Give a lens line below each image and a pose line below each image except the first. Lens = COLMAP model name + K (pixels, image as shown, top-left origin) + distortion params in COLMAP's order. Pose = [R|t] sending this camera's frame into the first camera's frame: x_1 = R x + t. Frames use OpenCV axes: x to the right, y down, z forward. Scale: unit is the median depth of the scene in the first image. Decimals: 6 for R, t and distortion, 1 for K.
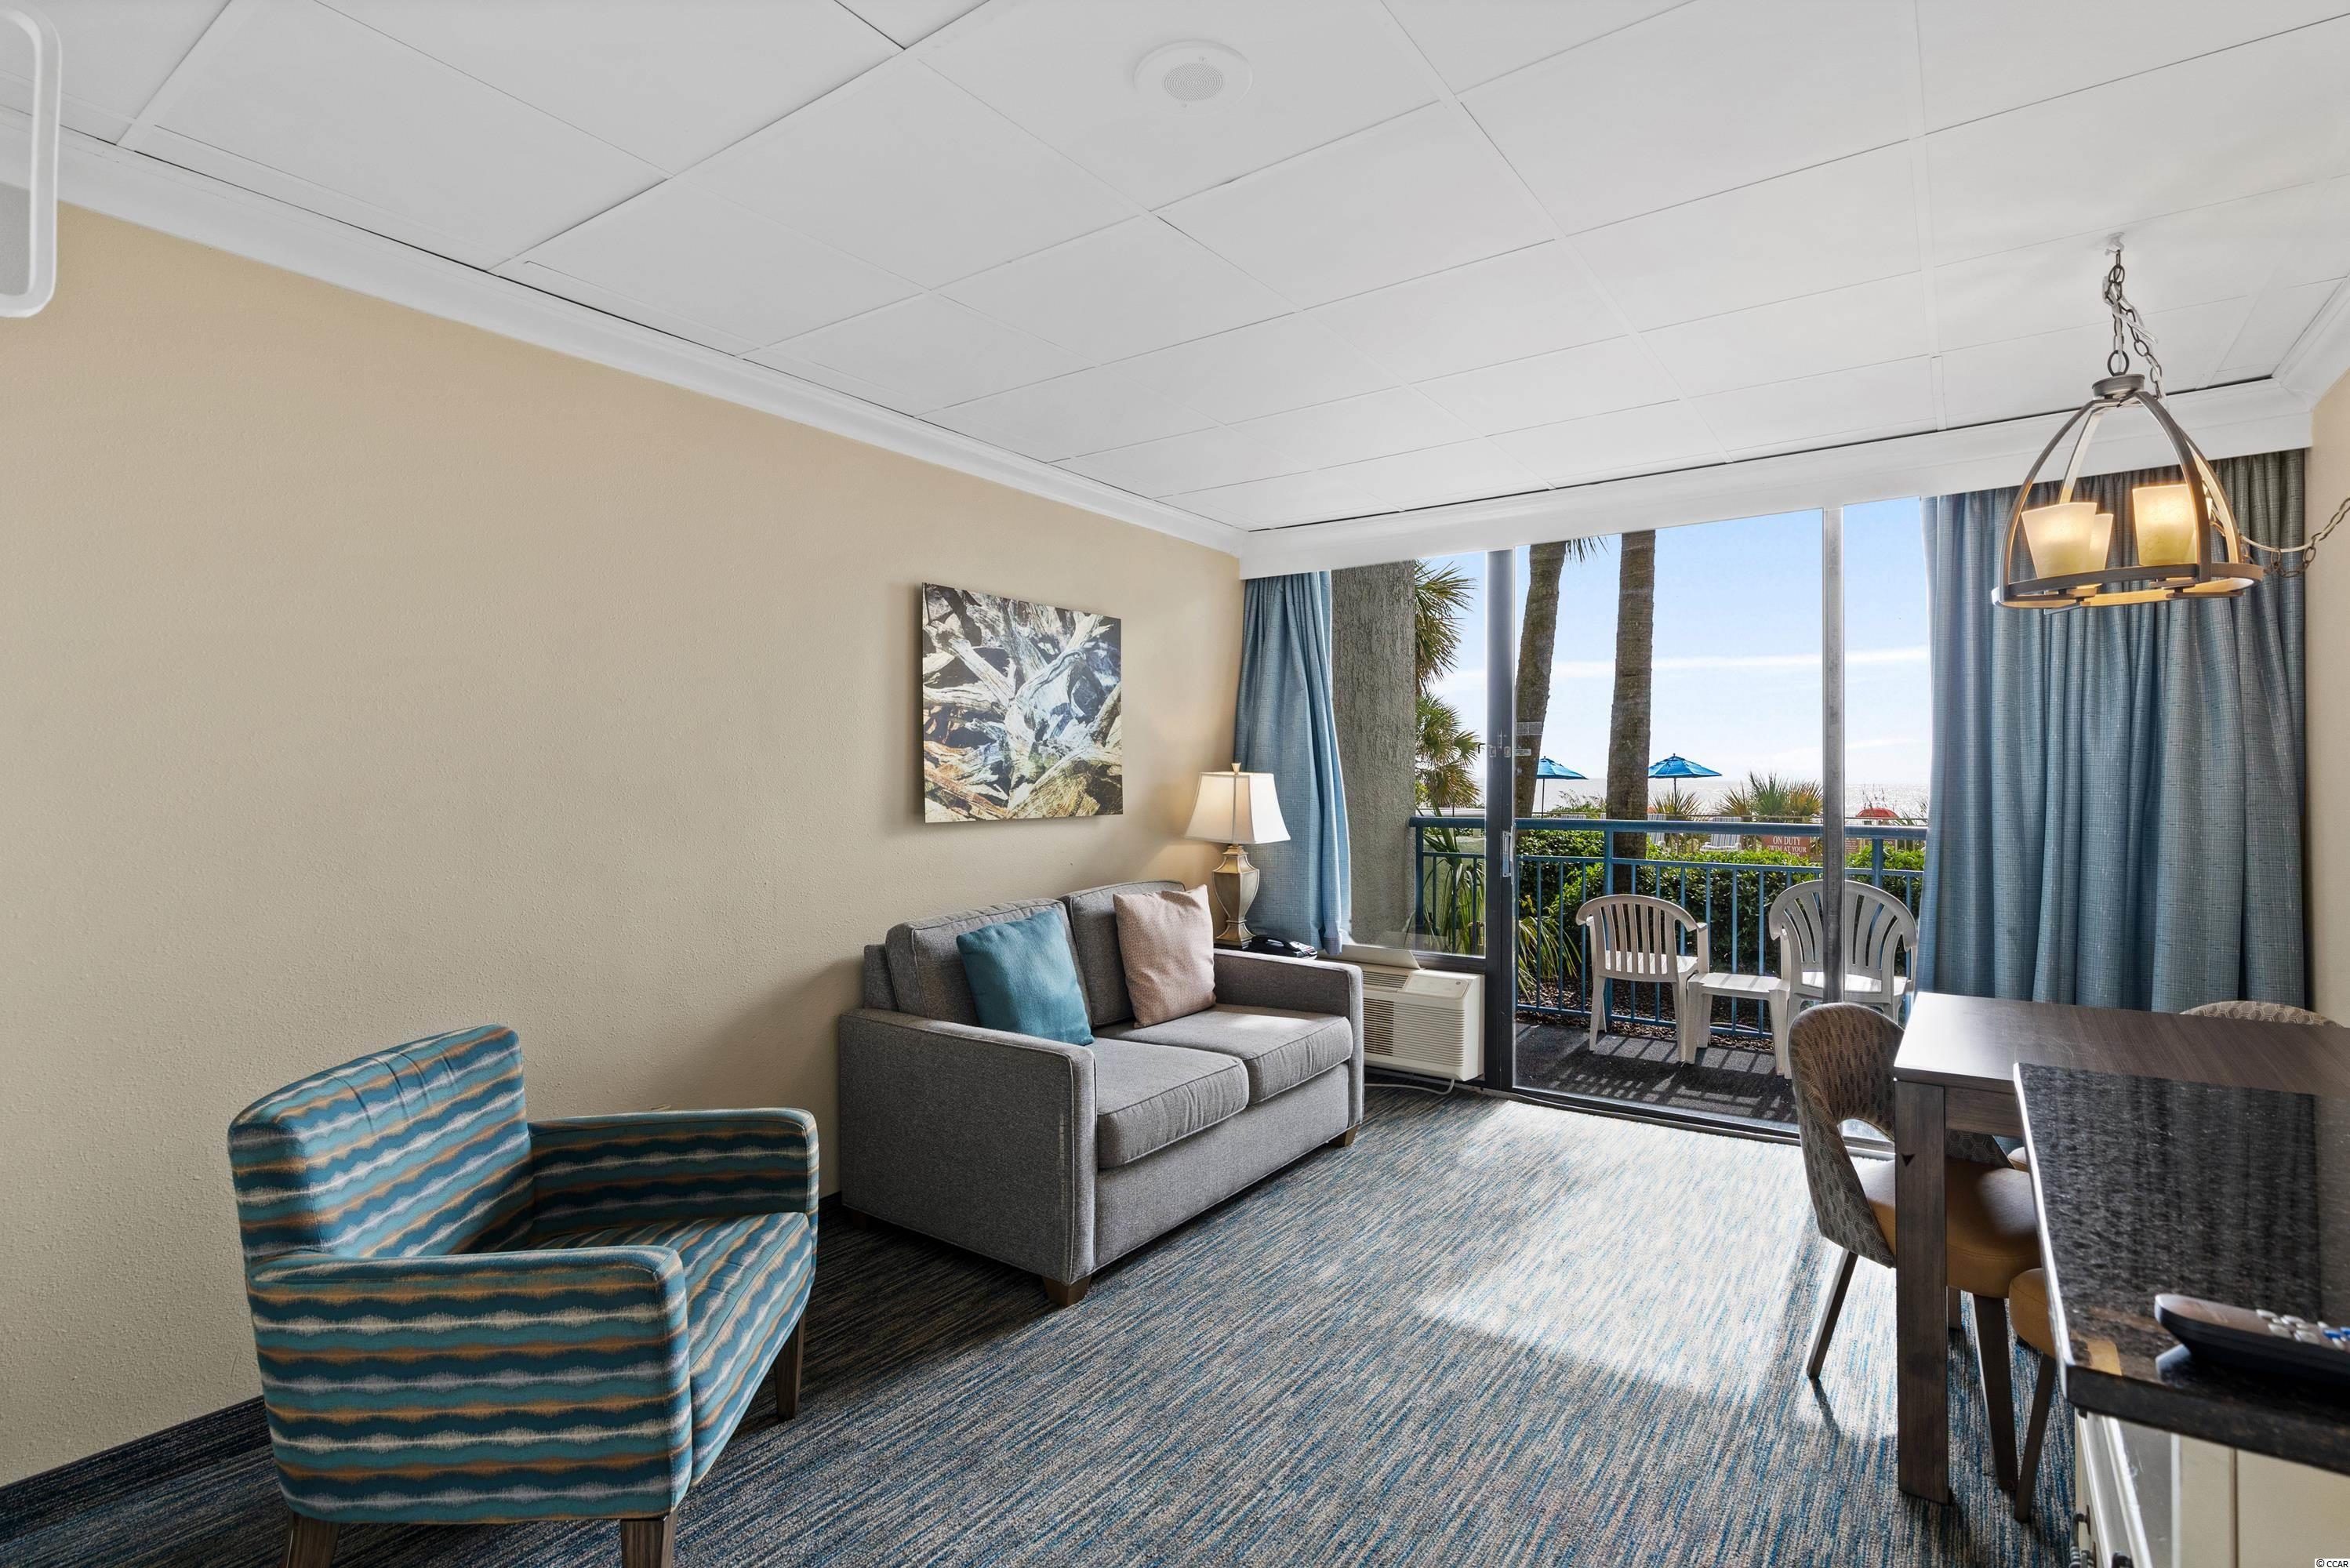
lens RADIAL K [[1111.7, 0, 1195.9], [0, 1111.7, 767.8], [0, 0, 1]] dist [-0.003587, 0.000270]
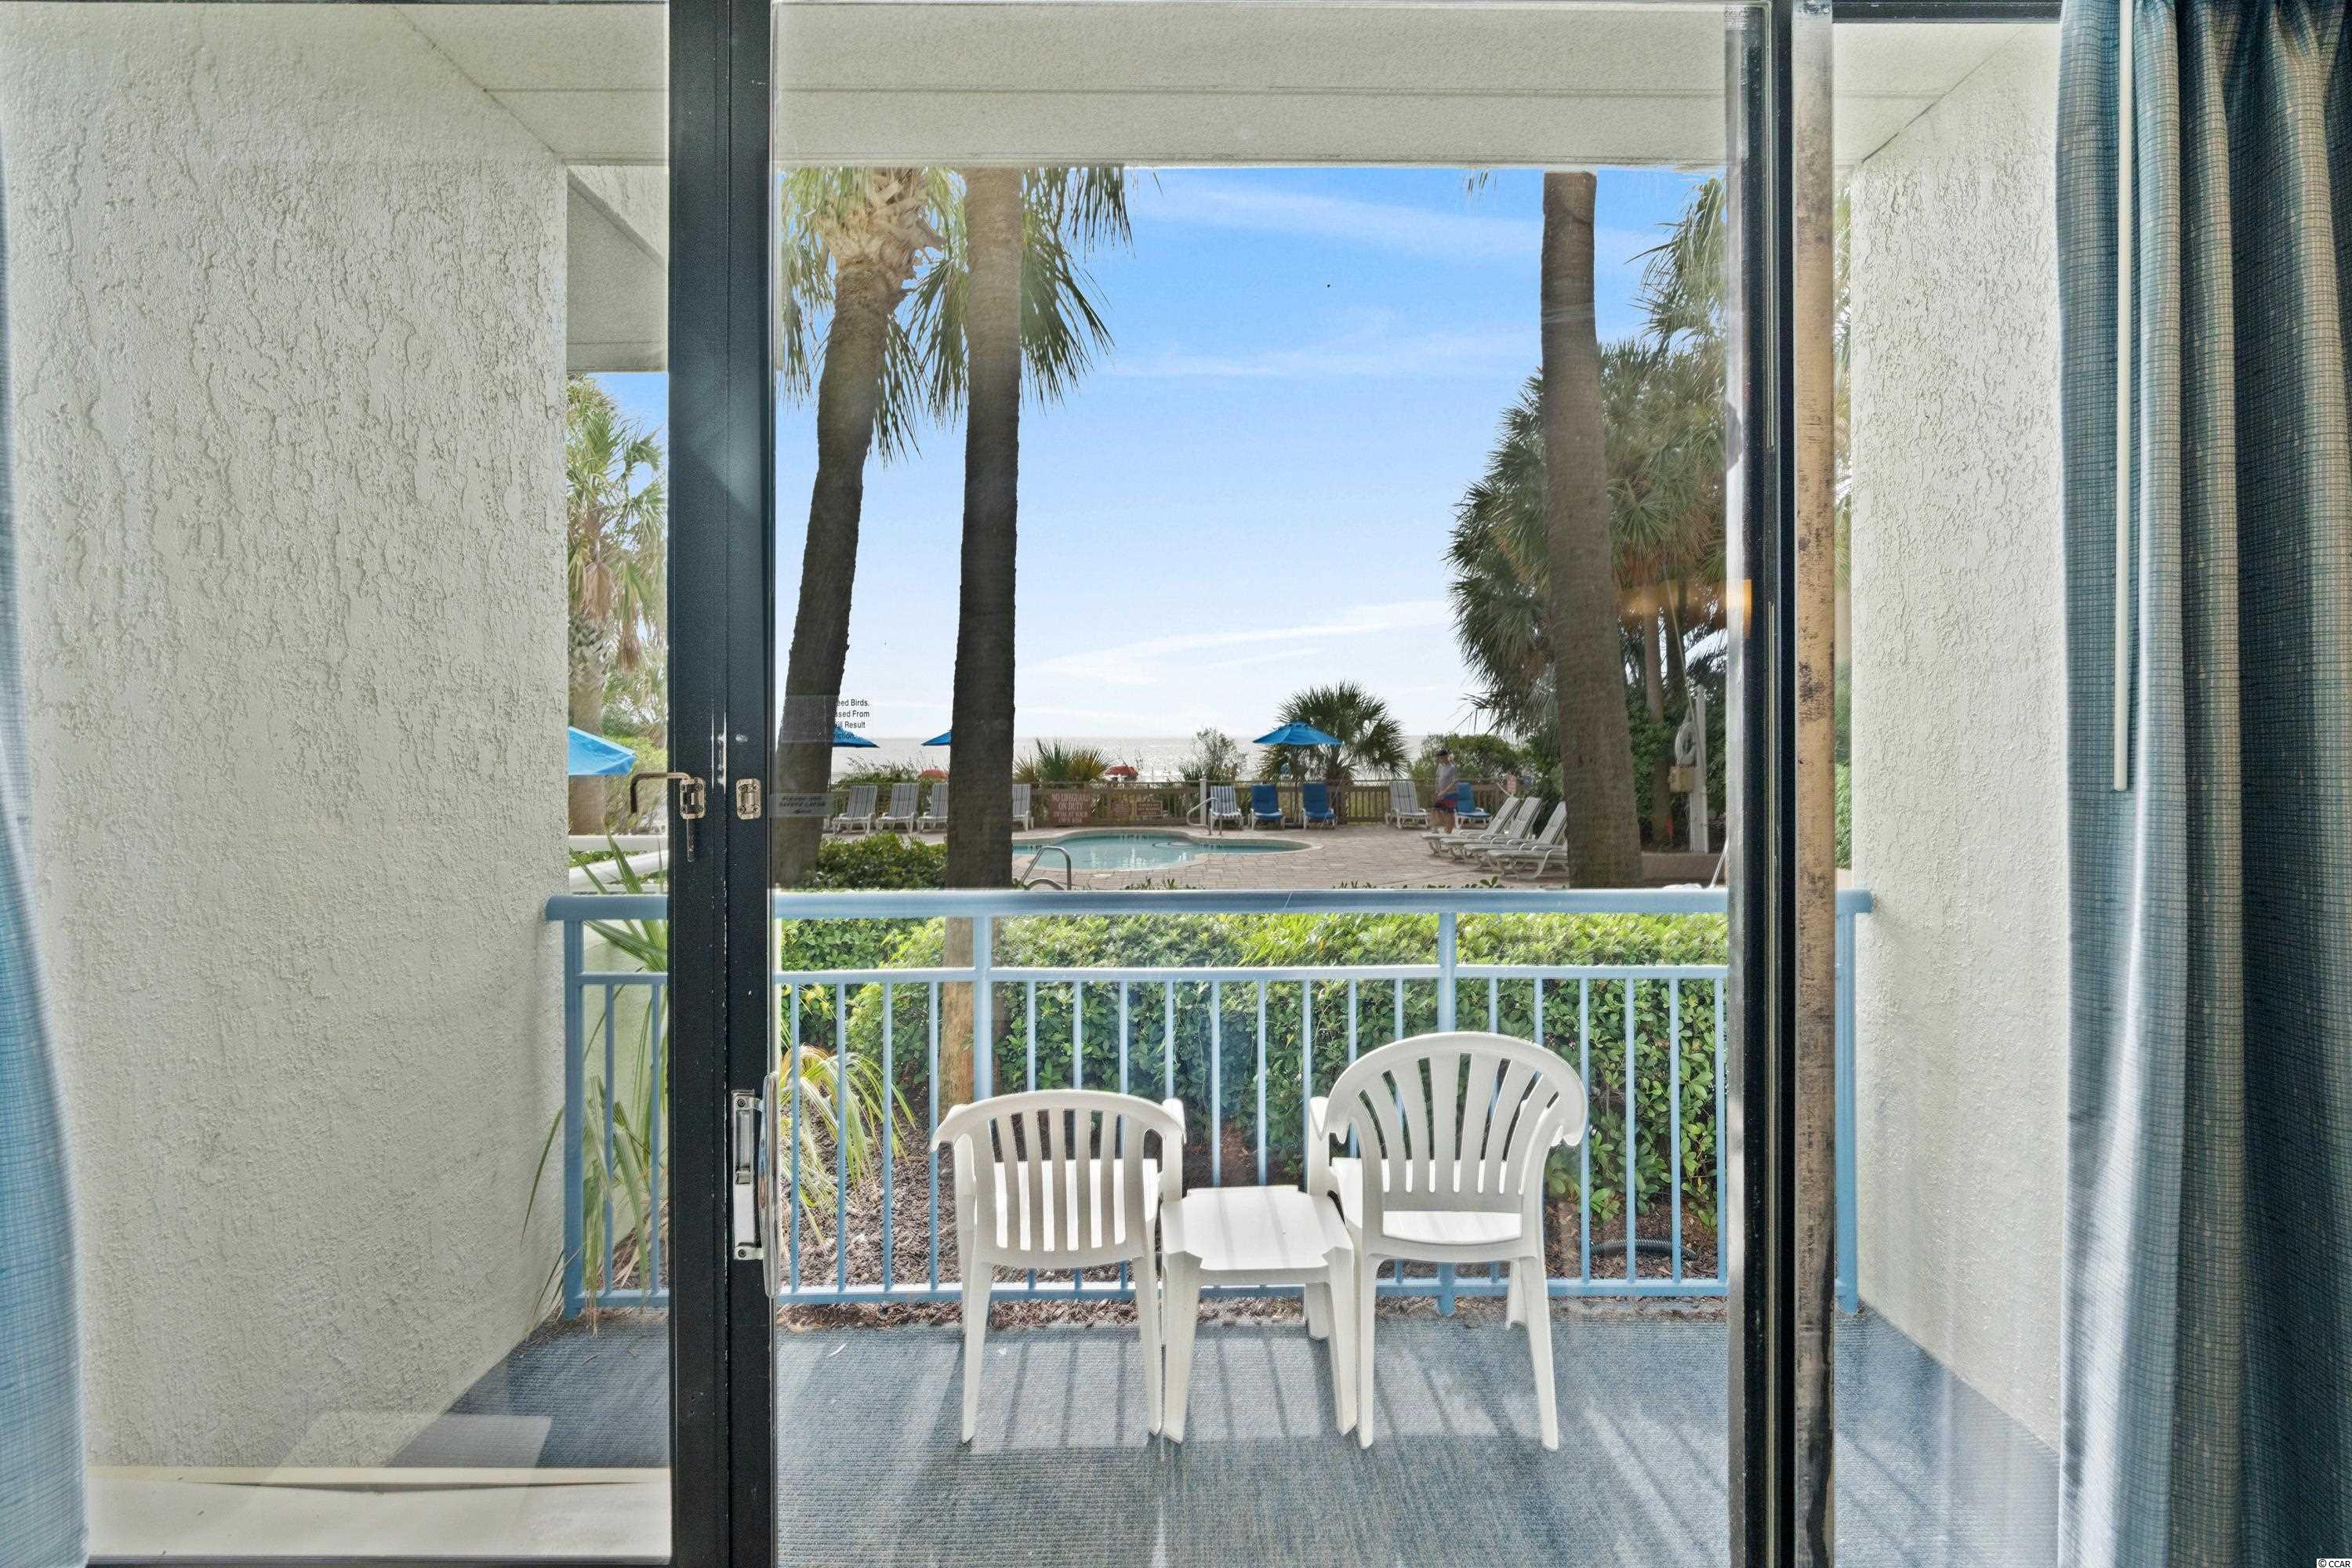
lens RADIAL K [[1112.7, 0, 1159.9], [0, 1112.7, 756.9], [0, 0, 1]] dist [-0.003587, 0.000270]
pose [[0.828273, -0.011762, 0.560202, 0.251435], [-0.002881, 0.999677, 0.025249, -0.039439], [-0.560318, -0.022527, 0.827971, 0.857963]]
